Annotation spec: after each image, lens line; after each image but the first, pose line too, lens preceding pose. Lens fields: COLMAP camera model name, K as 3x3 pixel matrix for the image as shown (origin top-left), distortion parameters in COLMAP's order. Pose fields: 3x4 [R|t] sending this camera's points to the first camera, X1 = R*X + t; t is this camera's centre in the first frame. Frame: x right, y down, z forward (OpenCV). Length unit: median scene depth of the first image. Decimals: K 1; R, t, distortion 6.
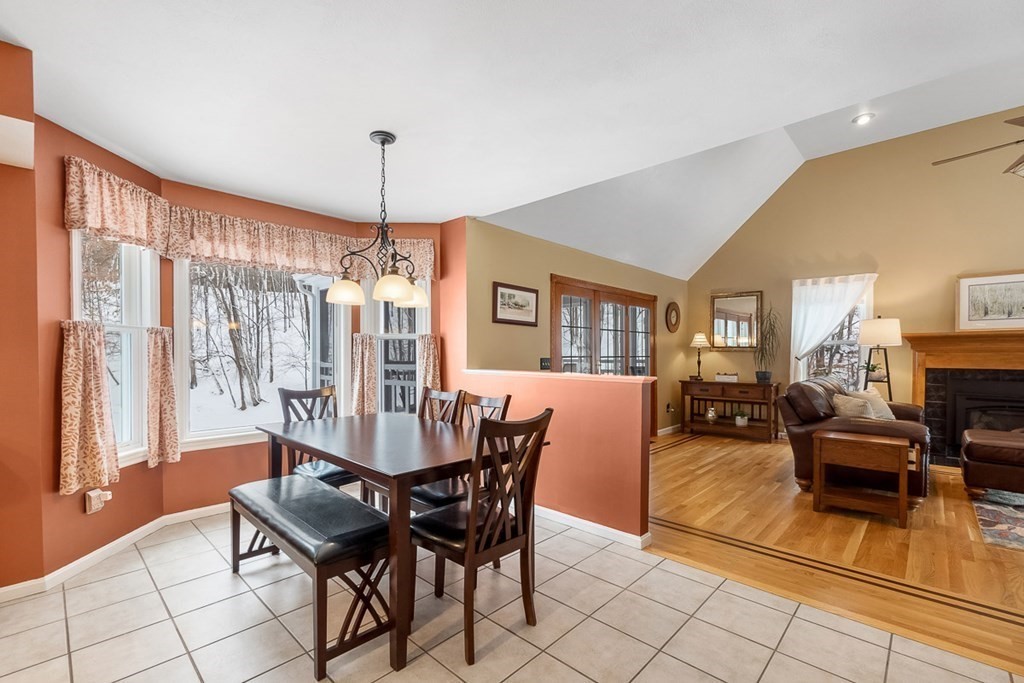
lens RADIAL K [[444.9, 0, 488.3], [0, 444.9, 359.0], [0, 0, 1]] dist [-0.002810, -0.000364]
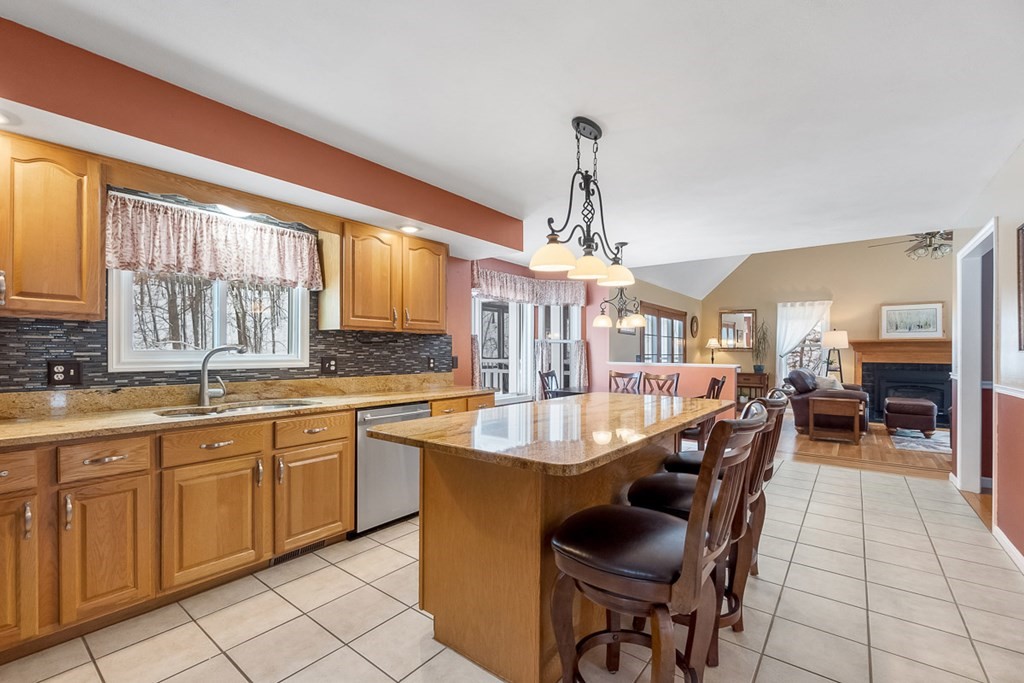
lens RADIAL K [[444.9, 0, 488.8], [0, 444.9, 352.7], [0, 0, 1]] dist [-0.002810, -0.000364]
pose [[0.995255, 0.003898, 0.097222, -0.503580], [-0.002833, 0.999935, -0.011088, 0.007740], [-0.097259, 0.010760, 0.995201, -0.455465]]
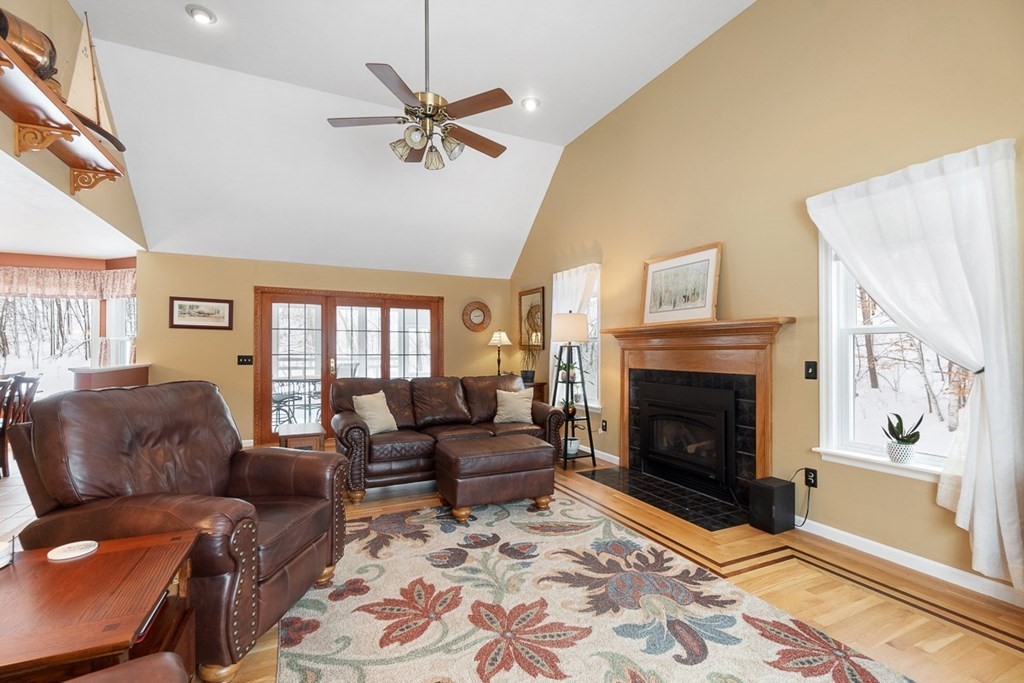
lens RADIAL K [[444.9, 0, 497.3], [0, 444.9, 346.5], [0, 0, 1]] dist [-0.002810, -0.000364]
pose [[0.935118, -0.003994, -0.354315, 1.118964], [-0.005204, 0.999674, -0.025004, 0.000634], [0.354299, 0.025226, 0.934792, 0.097908]]
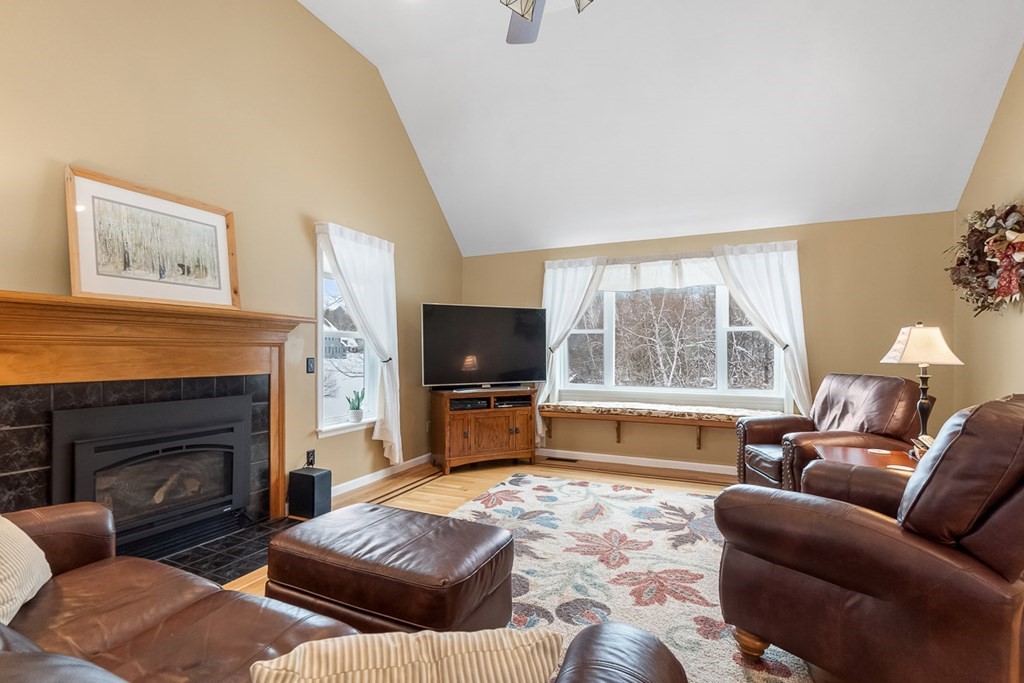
lens RADIAL K [[466.8, 0, 509.5], [0, 466.8, 349.3], [0, 0, 1]] dist [-0.016414, 0.000479]
pose [[-0.352854, -0.001110, 0.935678, 0.506358], [0.006279, 0.999974, 0.003554, -0.010427], [-0.935657, 0.007129, -0.352838, 0.779934]]
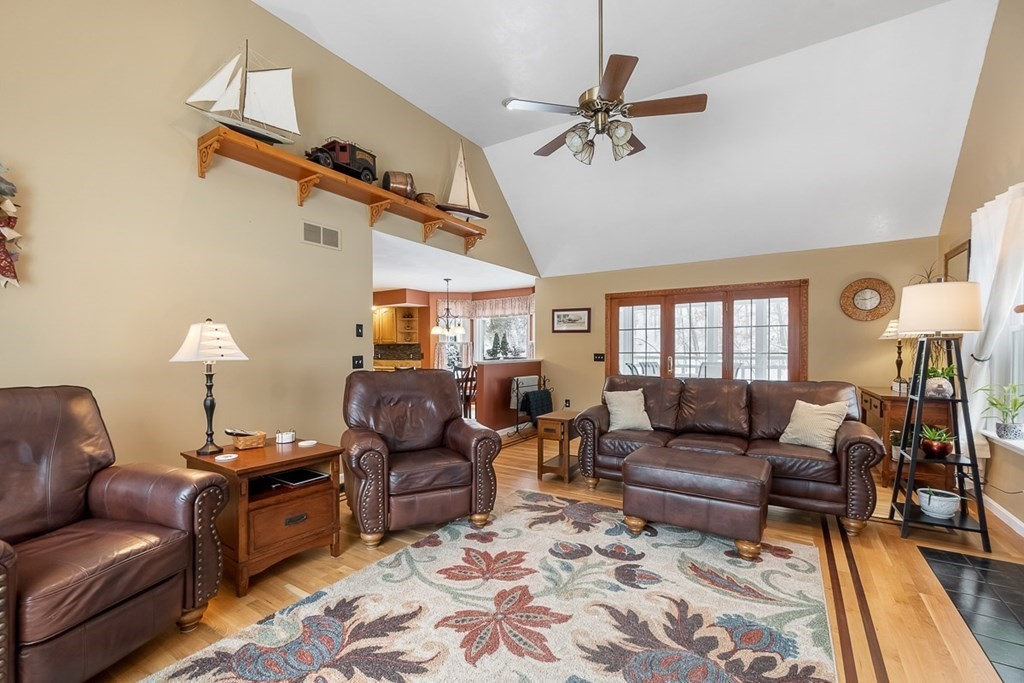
lens RADIAL K [[444.9, 0, 500.9], [0, 444.9, 358.1], [0, 0, 1]] dist [-0.002810, -0.000364]
pose [[0.185549, 0.014548, -0.982527, 1.383495], [-0.010121, 0.999866, 0.012894, -0.001965], [0.982583, 0.007552, 0.185671, 0.385798]]
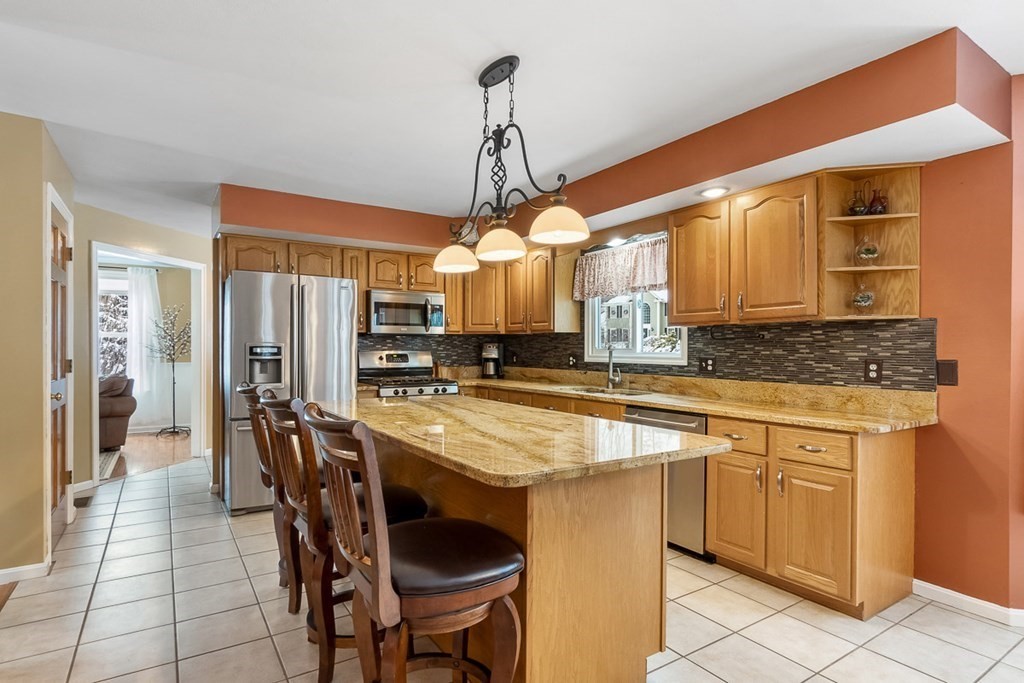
lens RADIAL K [[534.7, 0, 512.8], [0, 534.7, 348.3], [0, 0, 1]] dist [-0.000474, 0.002935]
pose [[-0.200837, -0.000524, -0.979625, 0.091329], [-0.018909, 0.999816, 0.003342, -0.000074], [0.979442, 0.019195, -0.200810, 0.106557]]
